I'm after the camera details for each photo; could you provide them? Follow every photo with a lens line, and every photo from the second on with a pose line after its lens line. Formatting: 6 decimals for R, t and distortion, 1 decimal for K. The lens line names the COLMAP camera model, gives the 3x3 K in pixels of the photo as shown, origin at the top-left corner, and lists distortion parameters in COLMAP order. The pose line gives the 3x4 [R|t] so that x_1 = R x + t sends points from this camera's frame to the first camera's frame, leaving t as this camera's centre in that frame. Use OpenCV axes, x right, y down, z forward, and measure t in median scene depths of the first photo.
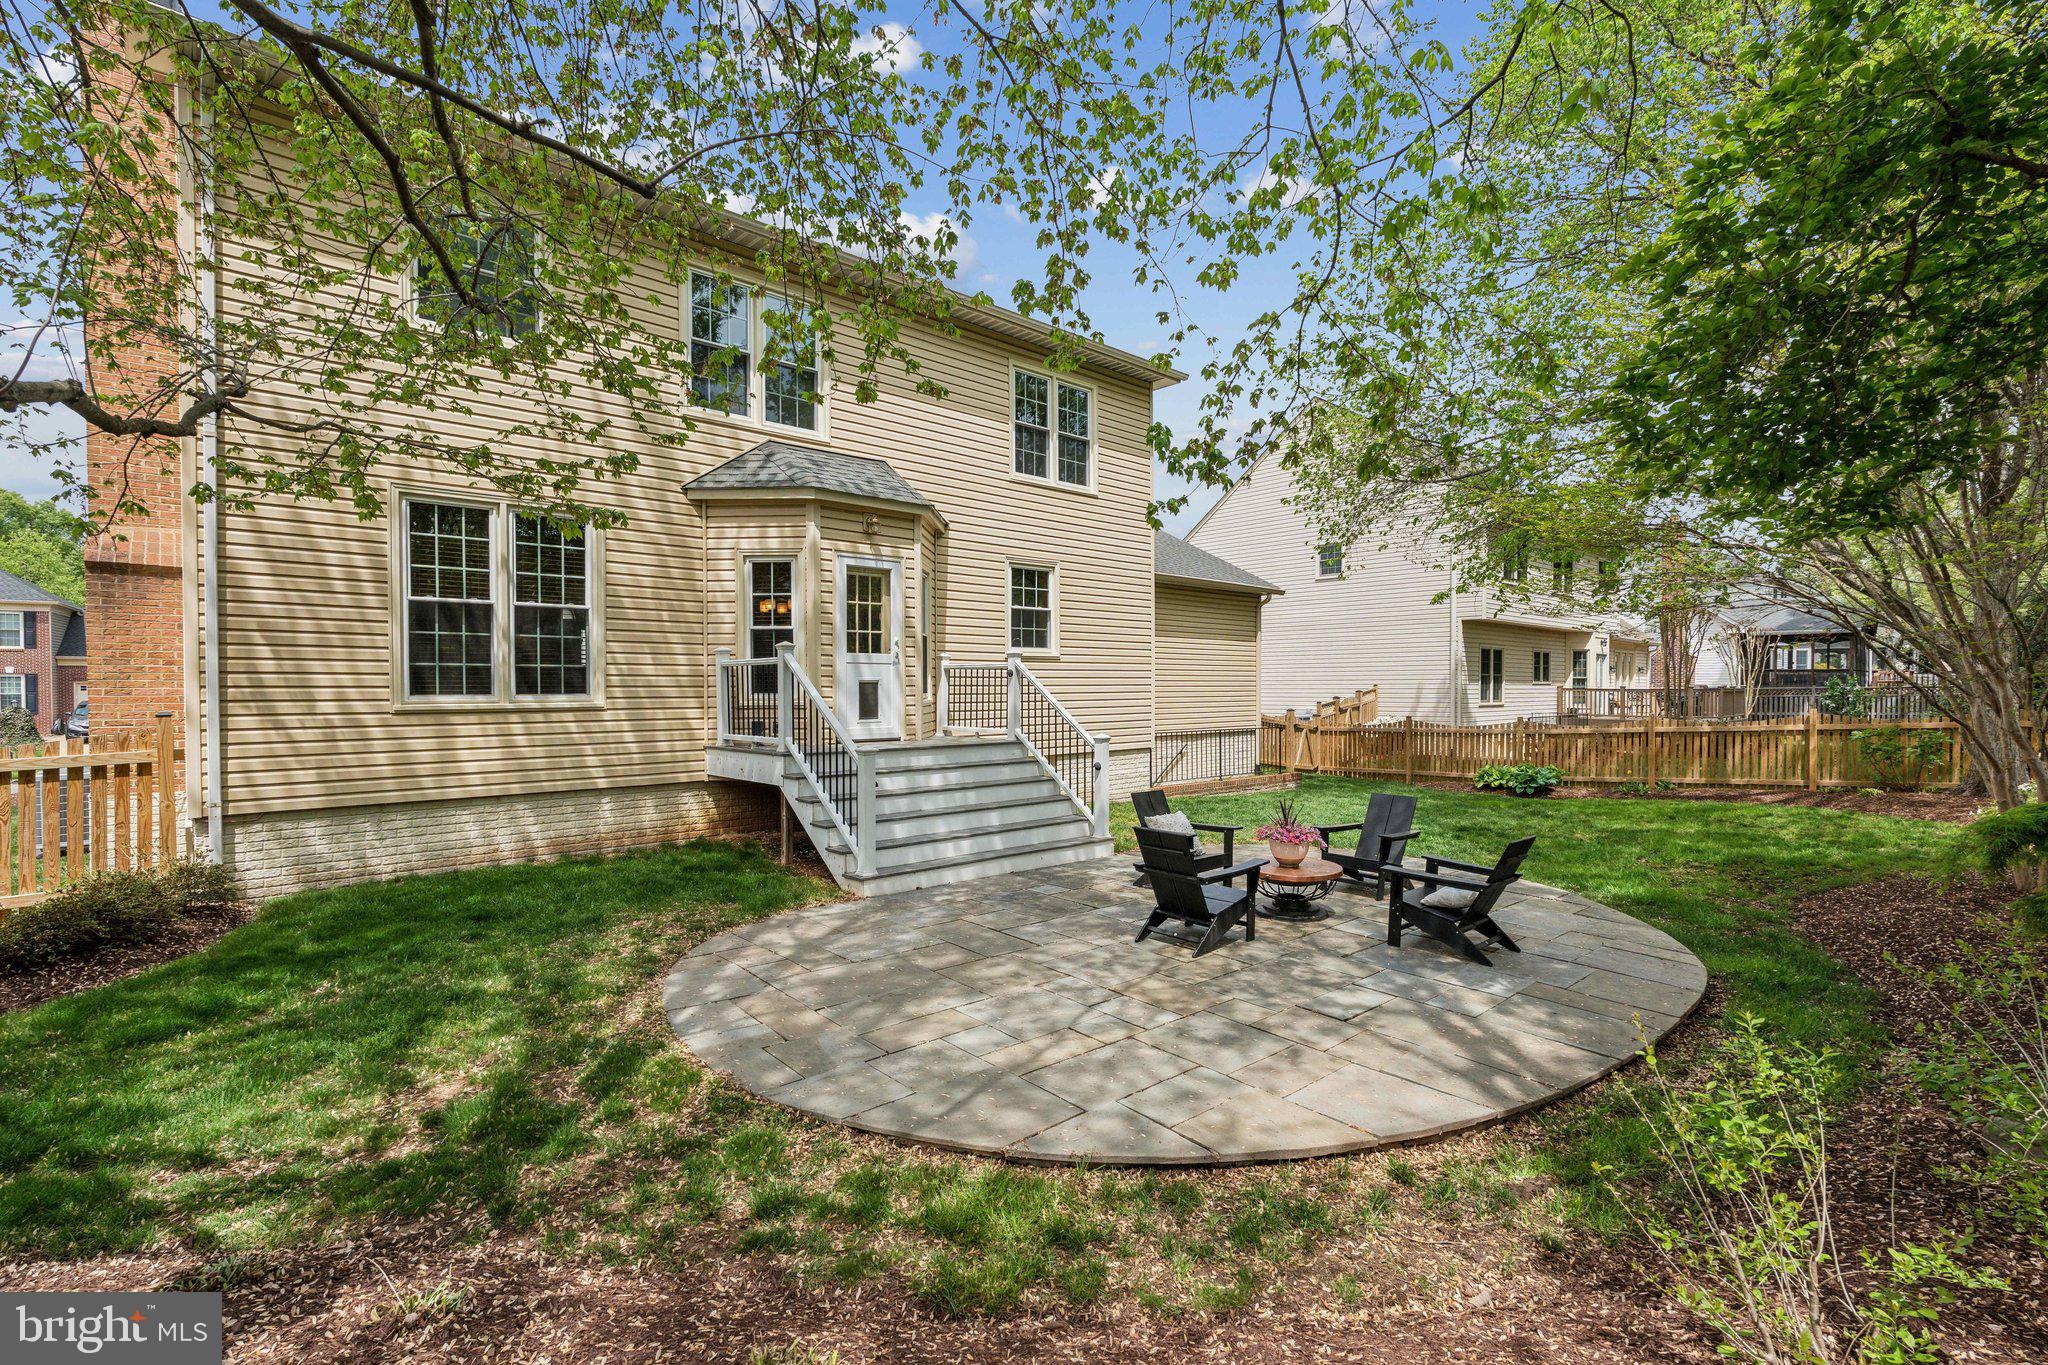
lens RADIAL K [[917.2, 0, 1003.5], [0, 917.2, 692.8], [0, 0, 1]] dist [-0.000764, 0.000499]
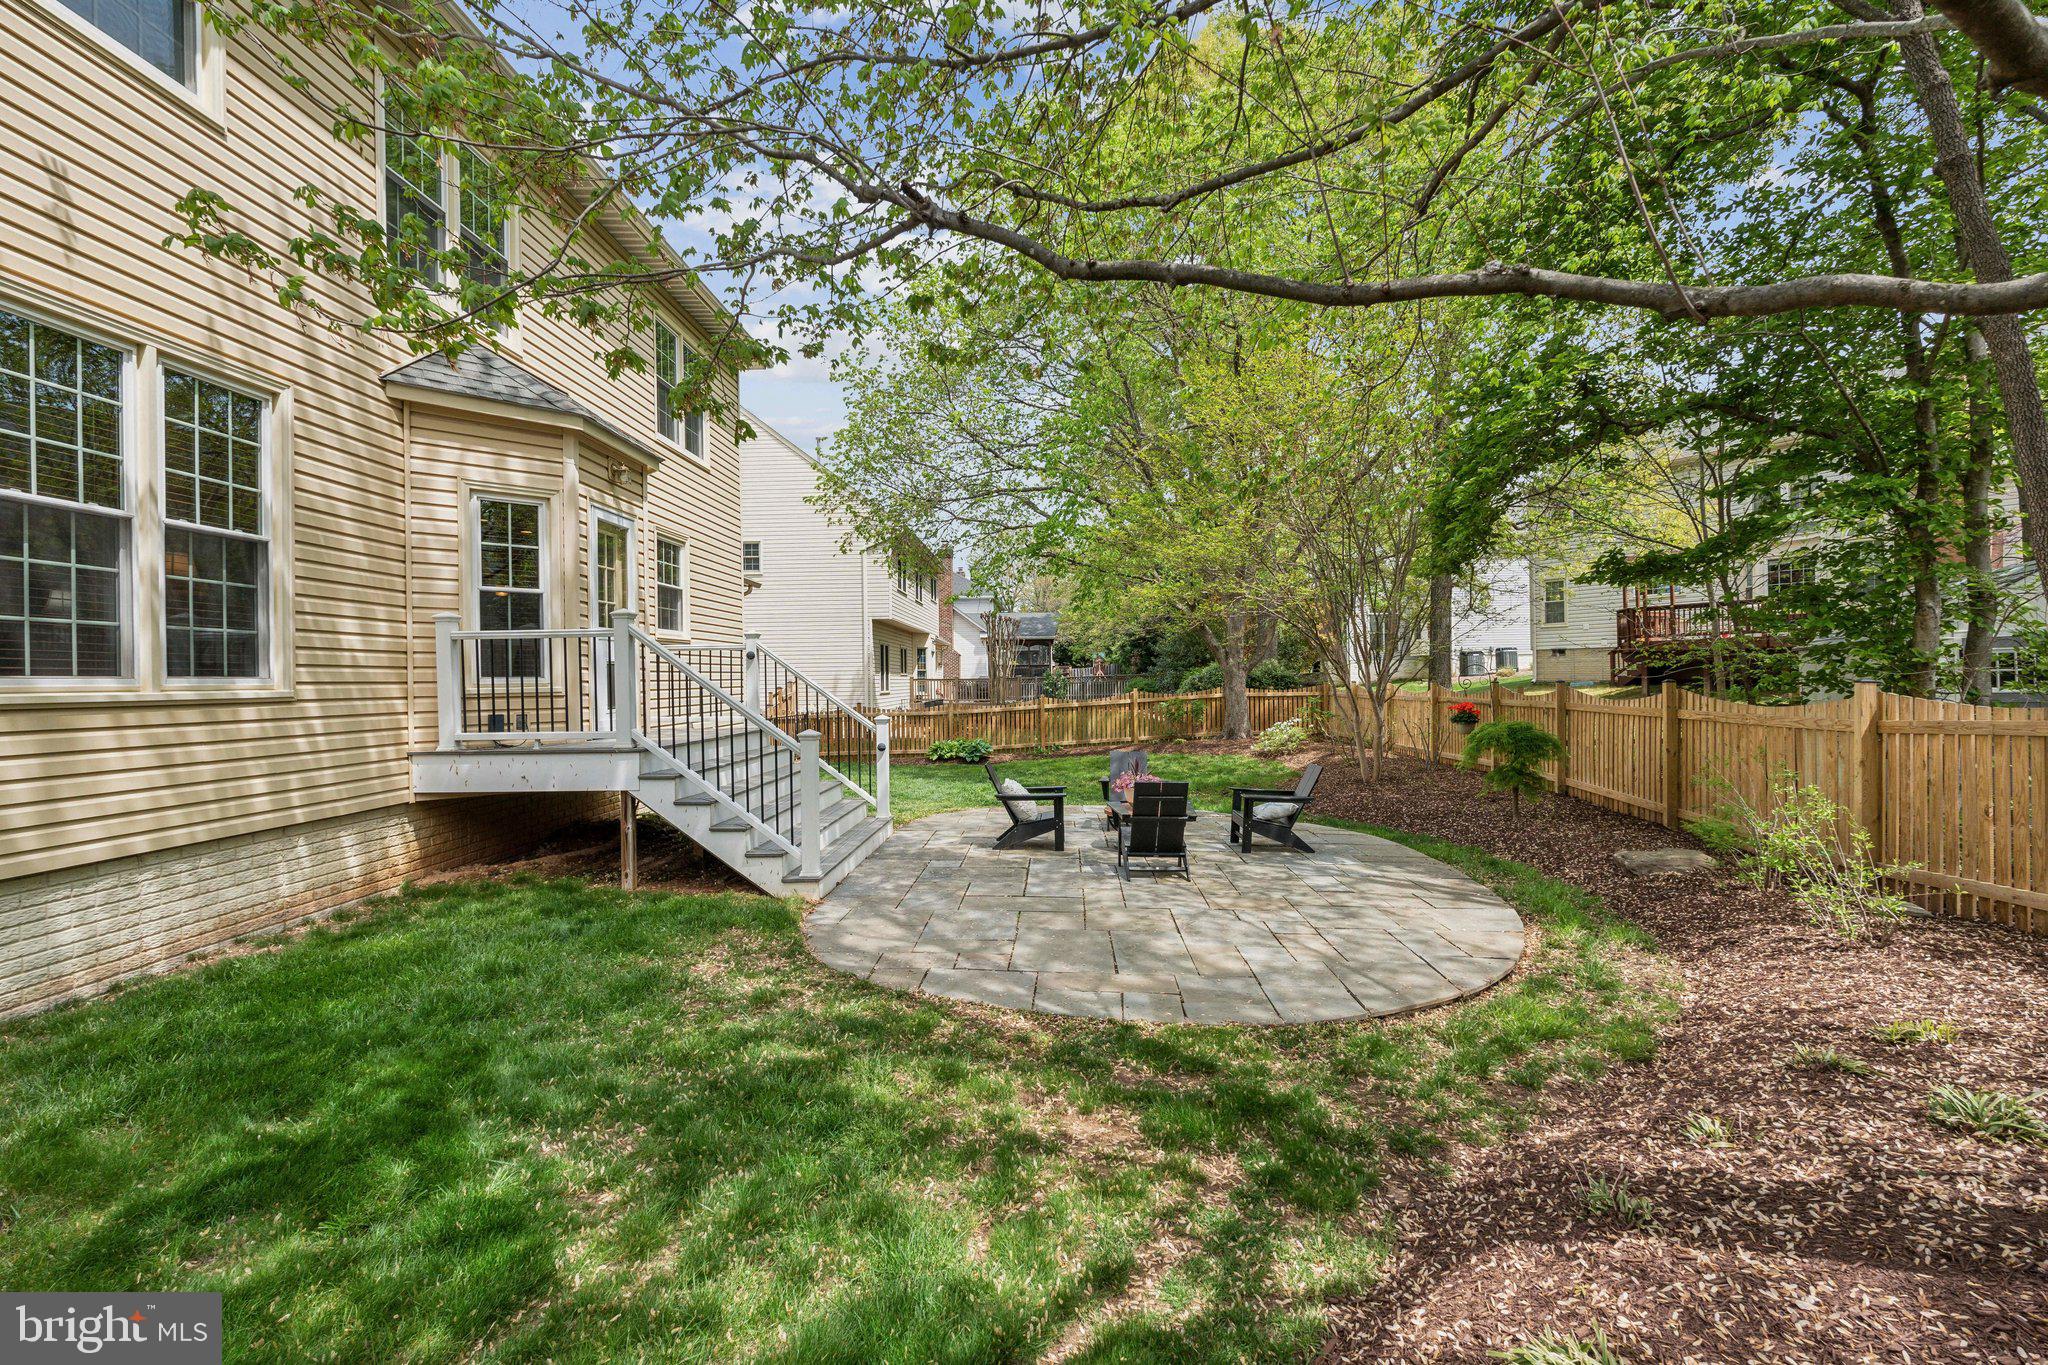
lens RADIAL K [[917.2, 0, 988.2], [0, 917.2, 678.5], [0, 0, 1]] dist [-0.000764, 0.000499]
pose [[0.702714, -0.004236, 0.711459, -0.575834], [0.013443, 0.999883, -0.007324, 0.014294], [-0.711345, 0.014711, 0.702689, 0.215508]]
